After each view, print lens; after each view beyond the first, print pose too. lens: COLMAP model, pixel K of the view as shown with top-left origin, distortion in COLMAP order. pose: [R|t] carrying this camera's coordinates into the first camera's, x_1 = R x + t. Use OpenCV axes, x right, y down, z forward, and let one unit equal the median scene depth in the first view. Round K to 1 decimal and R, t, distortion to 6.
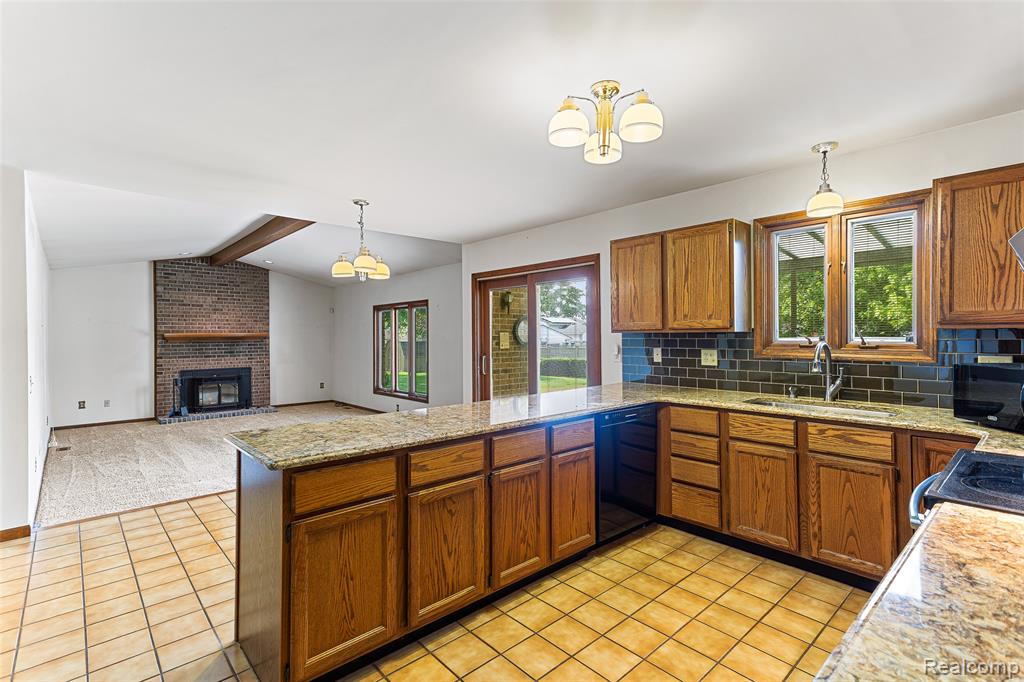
lens RADIAL K [[483.1, 0, 507.3], [0, 483.1, 335.5], [0, 0, 1]] dist [0.024922, 0.005479]
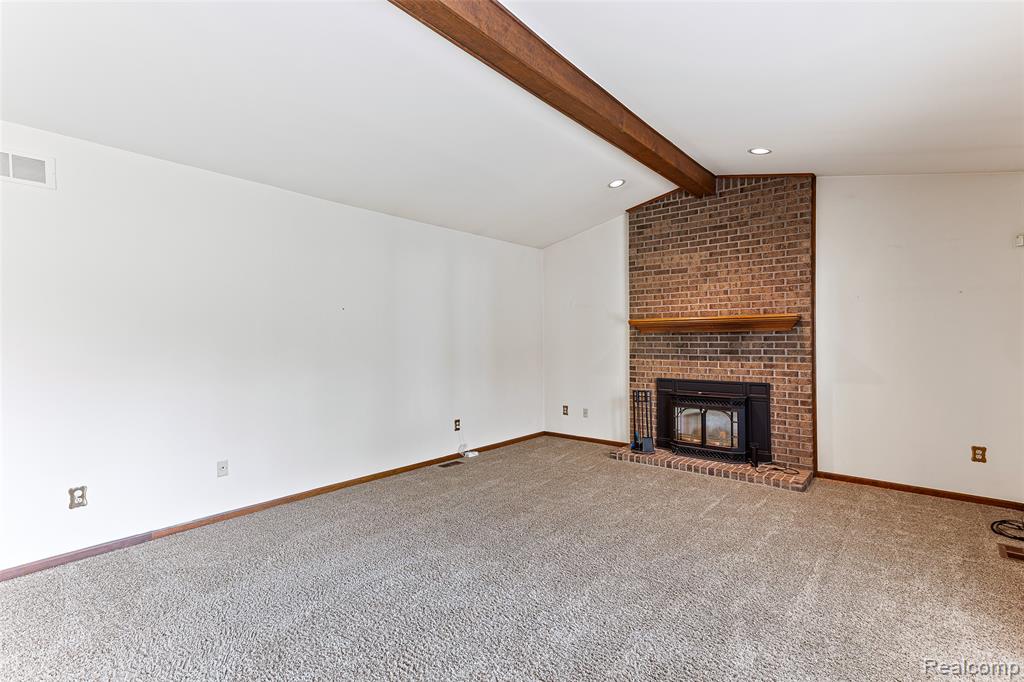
lens RADIAL K [[483.1, 0, 508.7], [0, 483.1, 344.7], [0, 0, 1]] dist [0.024922, 0.005479]
pose [[0.140536, 0.017632, -0.989919, -0.083843], [0.006760, 0.999801, 0.018768, 0.016300], [0.990052, -0.009329, 0.140389, 0.743965]]
